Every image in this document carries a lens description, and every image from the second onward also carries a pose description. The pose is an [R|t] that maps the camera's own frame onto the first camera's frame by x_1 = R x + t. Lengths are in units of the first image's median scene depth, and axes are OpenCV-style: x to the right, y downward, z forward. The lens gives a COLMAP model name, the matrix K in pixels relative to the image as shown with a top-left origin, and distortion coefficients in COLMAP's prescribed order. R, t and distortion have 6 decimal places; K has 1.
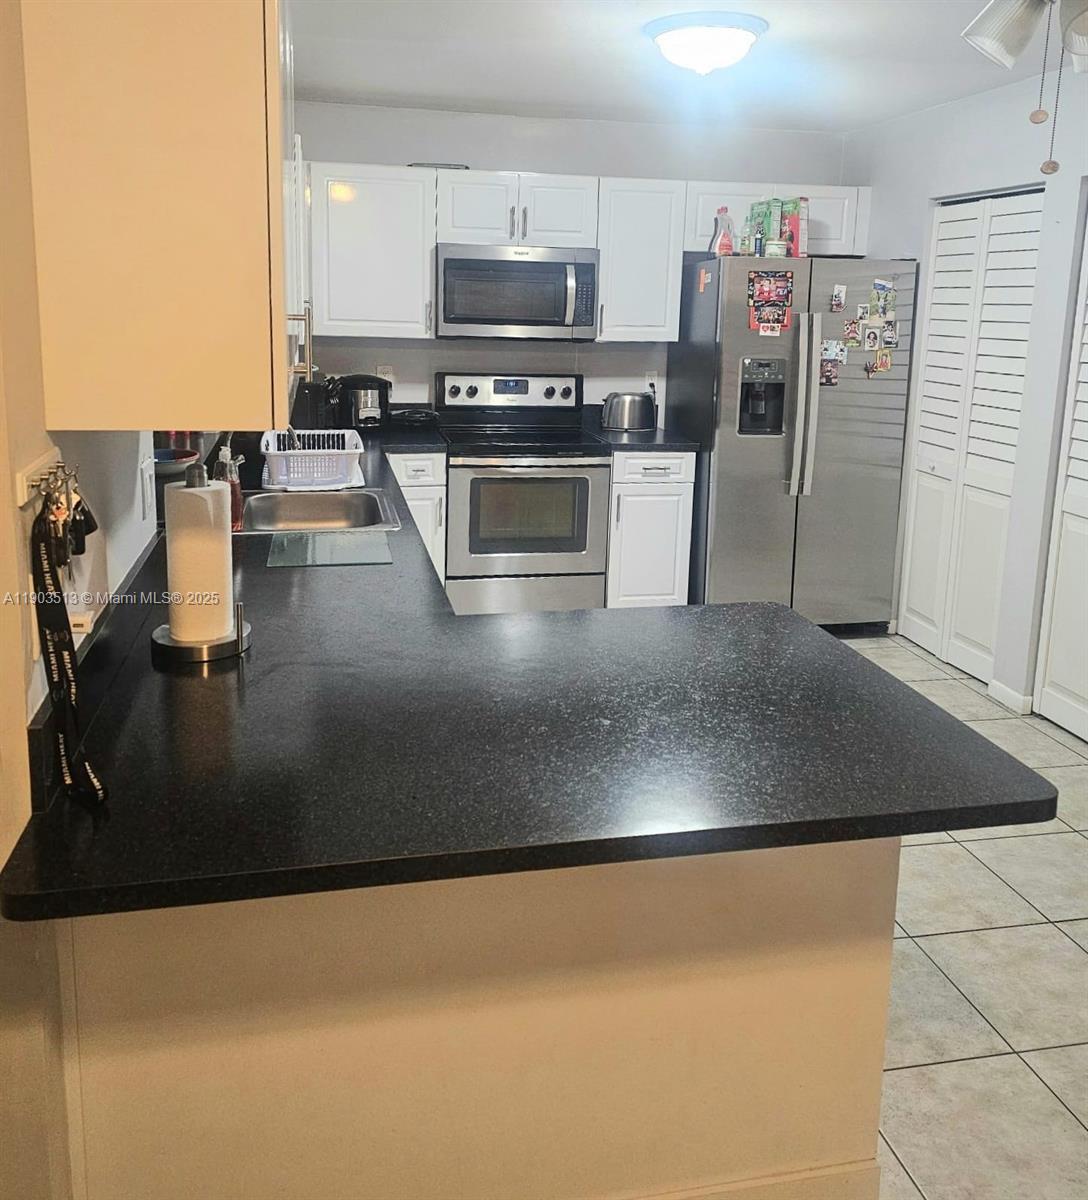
lens RADIAL K [[997.5, 0, 542.7], [0, 997.5, 565.1], [0, 0, 1]] dist [0.099519, -0.174470]
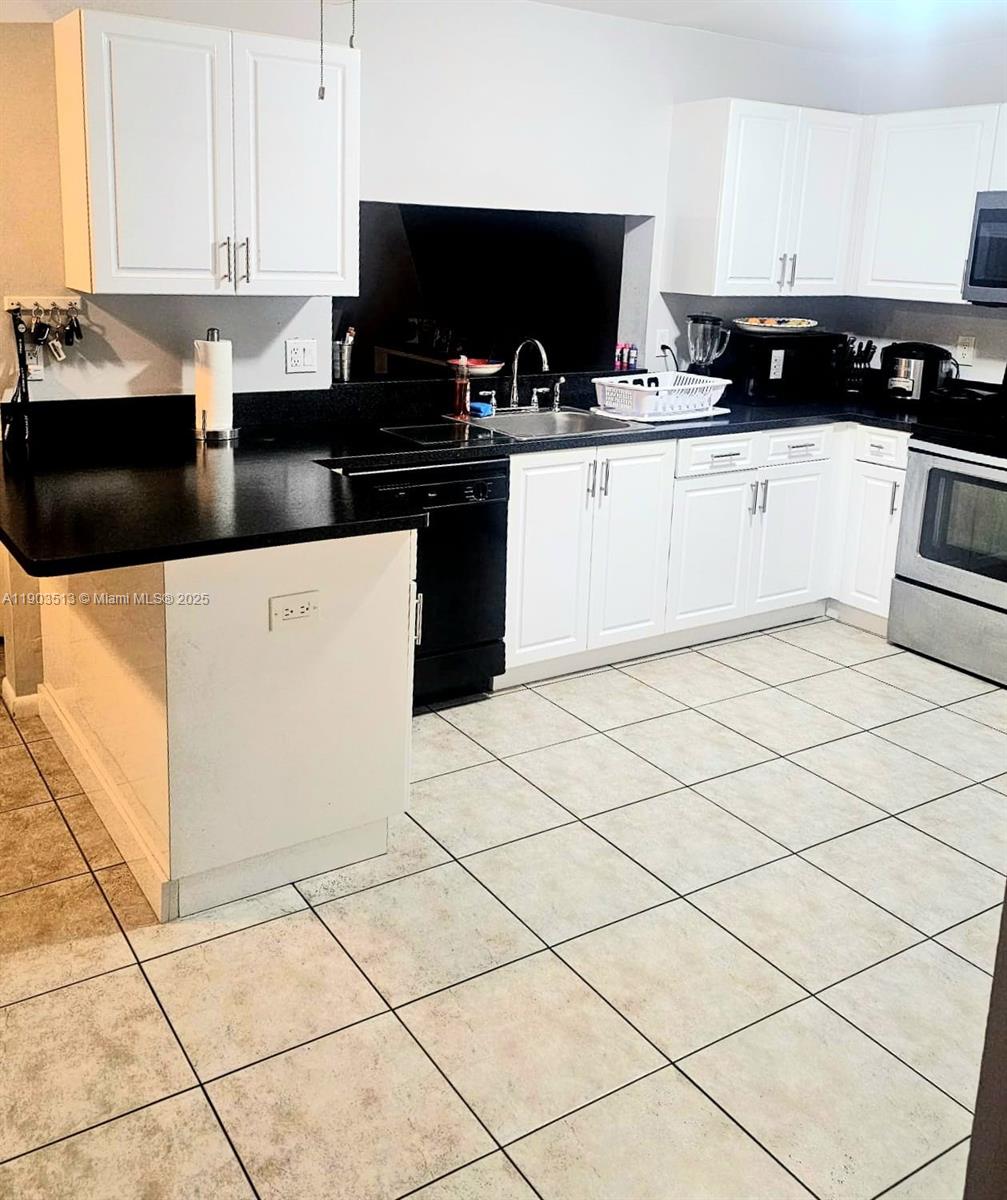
lens RADIAL K [[1070.4, 0, 503.5], [0, 1070.4, 600.0], [0, 0, 1]] dist [0.034165, 0.002866]
pose [[0.353910, 0.280837, -0.892120, 0.654088], [-0.263139, 0.945222, 0.193165, -0.060689], [0.897499, 0.166389, 0.408423, 0.309656]]
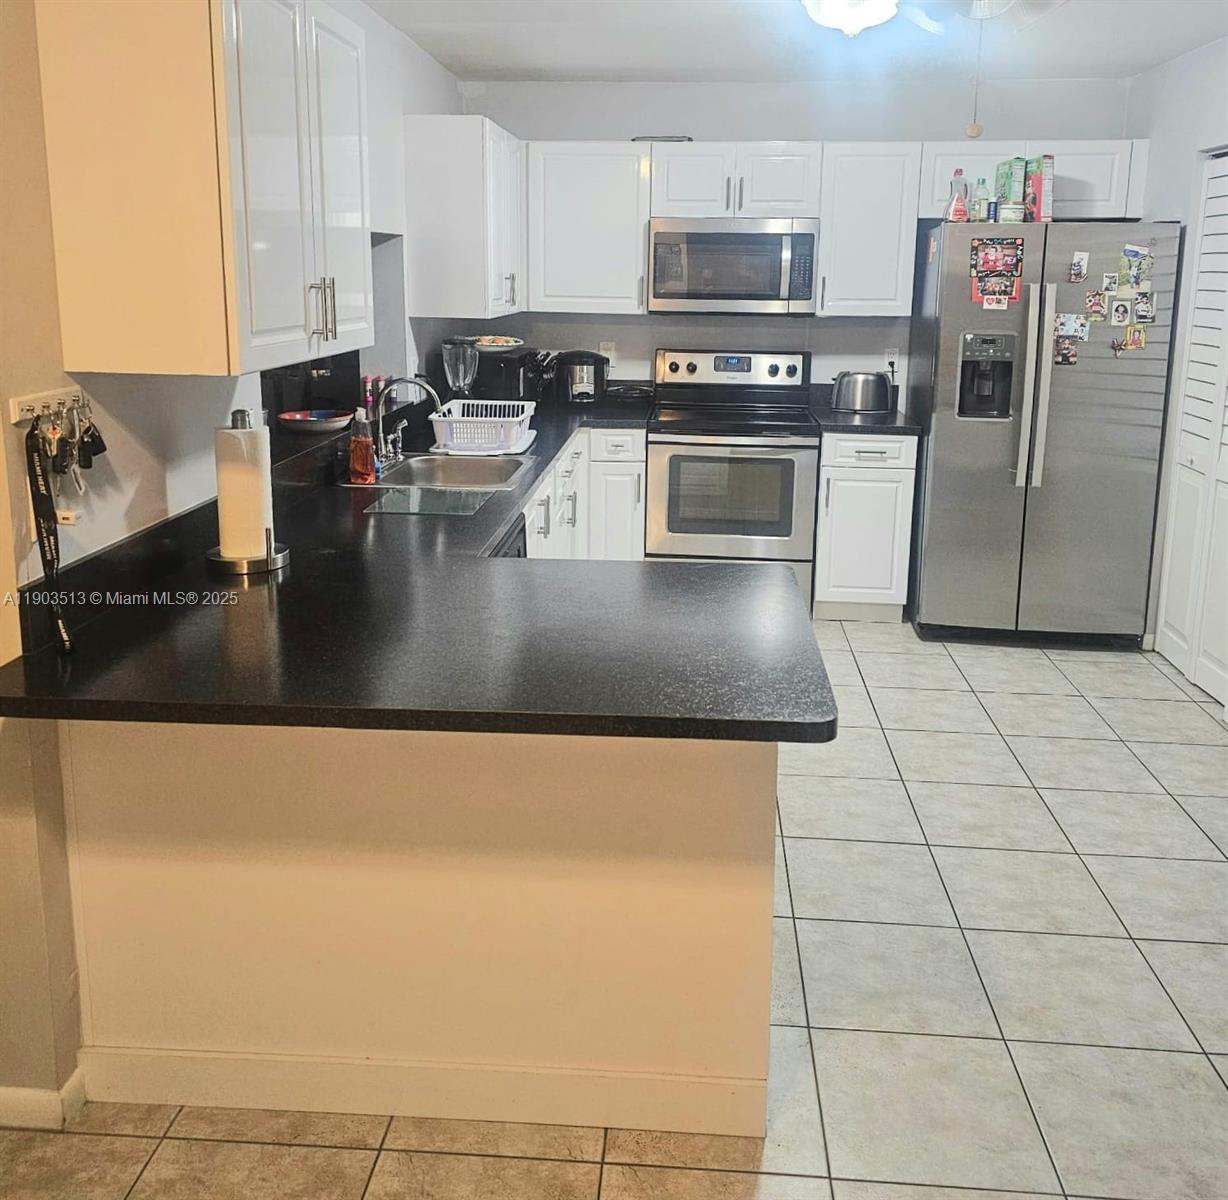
lens RADIAL K [[1085.2, 0, 614.0], [0, 1085.2, 600.0], [0, 0, 1]] dist [0.055848, -0.065678]
pose [[0.961296, 0.067968, -0.267001, 0.170334], [-0.060219, 0.997495, 0.037113, 0.019353], [0.268855, -0.019598, 0.962981, -0.055497]]
